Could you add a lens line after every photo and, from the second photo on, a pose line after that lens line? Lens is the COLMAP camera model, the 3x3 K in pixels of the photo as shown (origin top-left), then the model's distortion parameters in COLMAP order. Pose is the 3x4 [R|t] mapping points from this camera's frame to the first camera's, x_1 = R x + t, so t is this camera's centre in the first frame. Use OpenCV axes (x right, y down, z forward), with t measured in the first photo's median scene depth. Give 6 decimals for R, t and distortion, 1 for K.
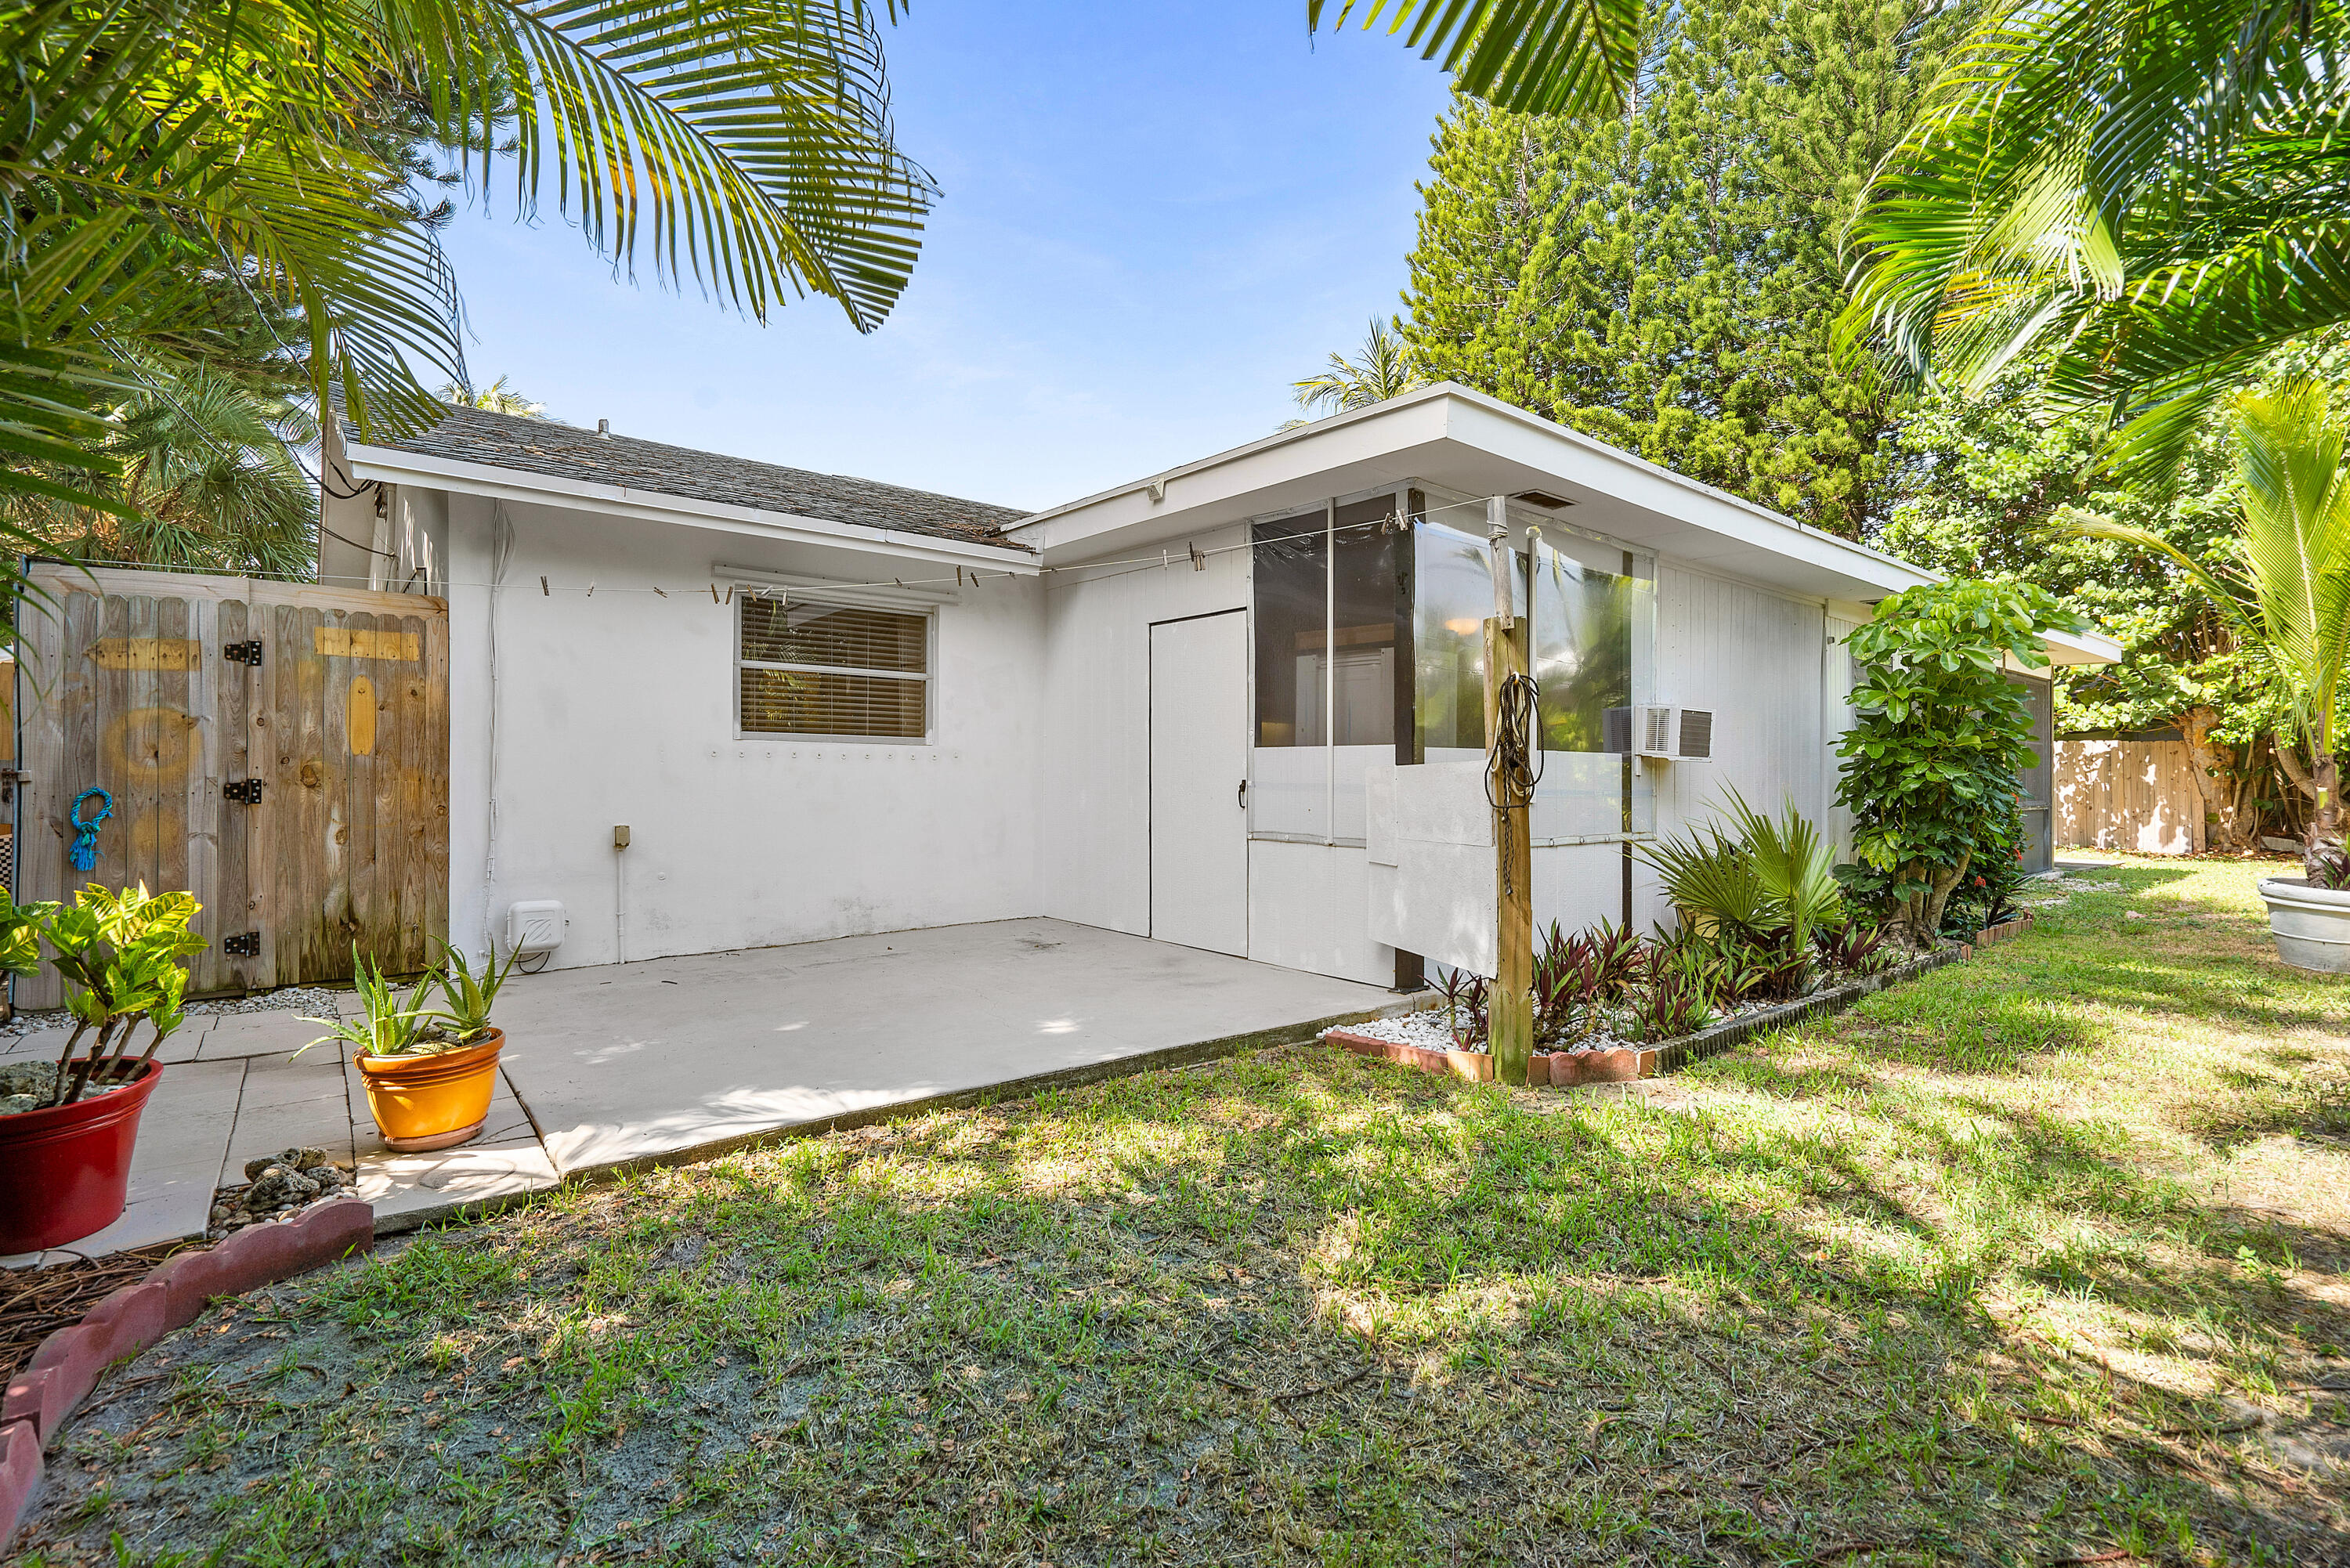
lens RADIAL K [[1082.1, 0, 1176.4], [0, 1082.1, 780.5], [0, 0, 1]] dist [-0.003553, 0.000918]
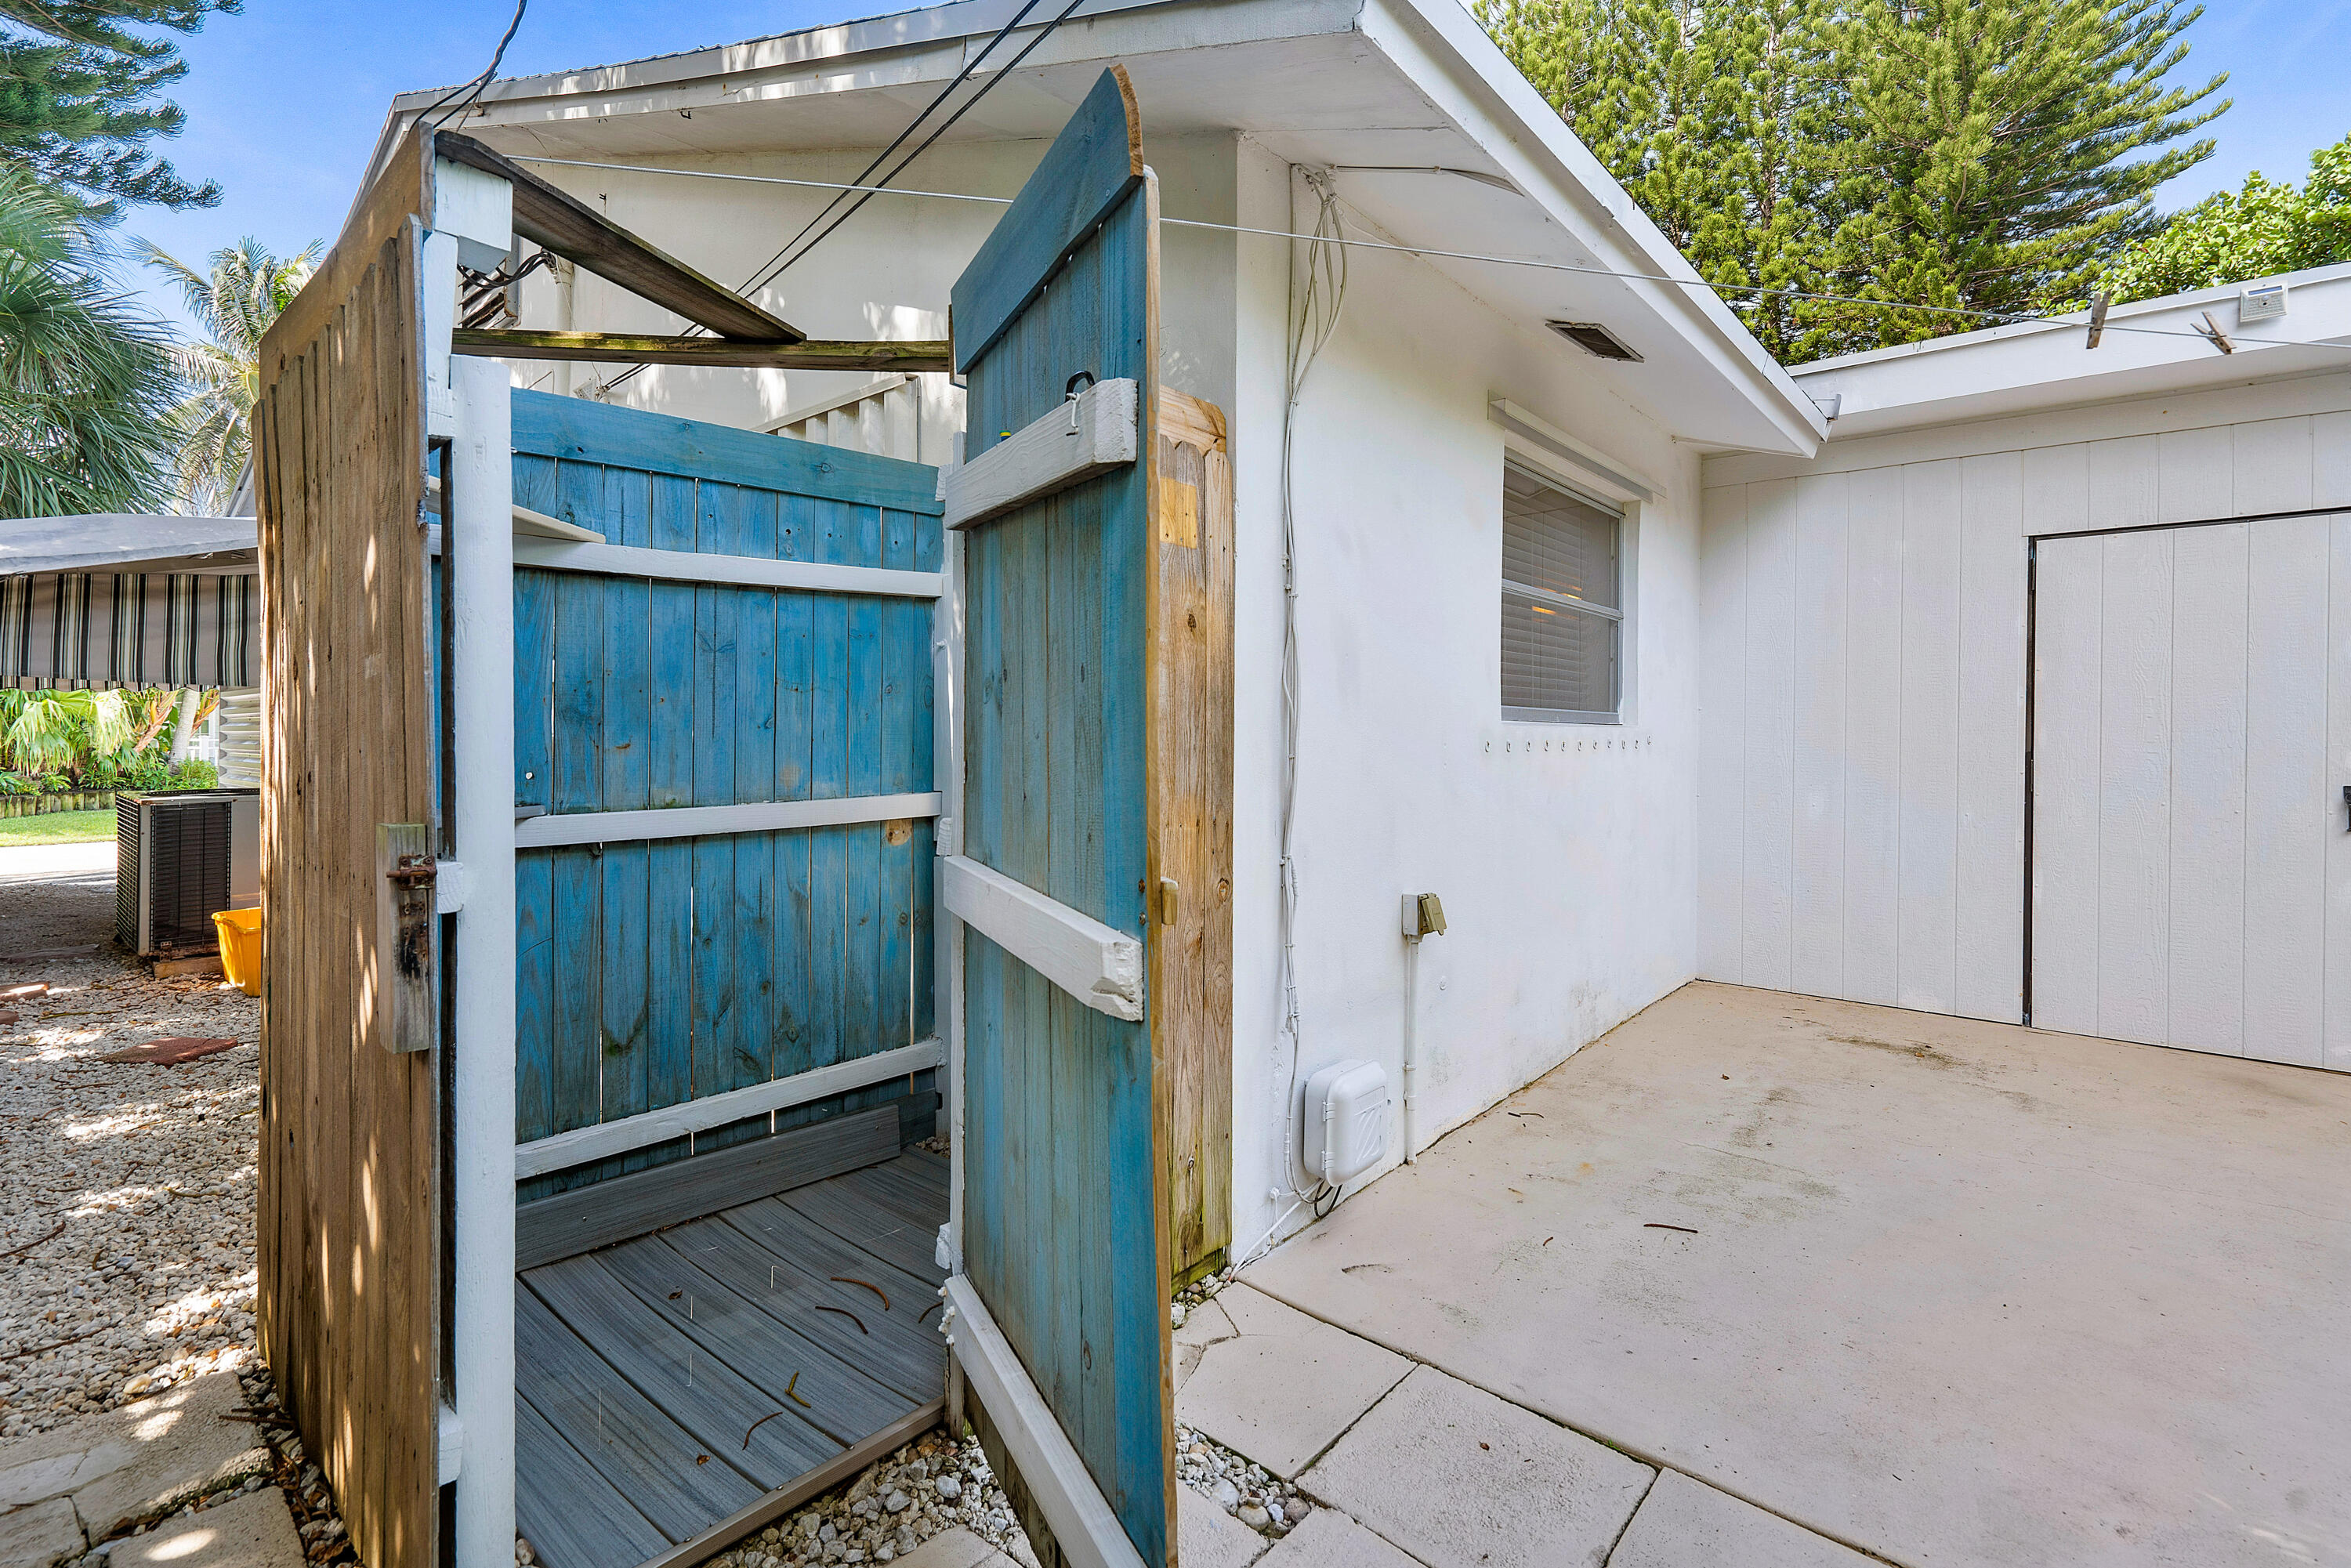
lens RADIAL K [[1082.6, 0, 1166.4], [0, 1082.6, 731.2], [0, 0, 1]] dist [-0.003553, 0.000918]
pose [[0.982878, -0.001118, 0.184257, -0.723314], [0.001925, 0.999989, -0.004199, -0.032280], [-0.184250, 0.004482, 0.982869, 0.524259]]
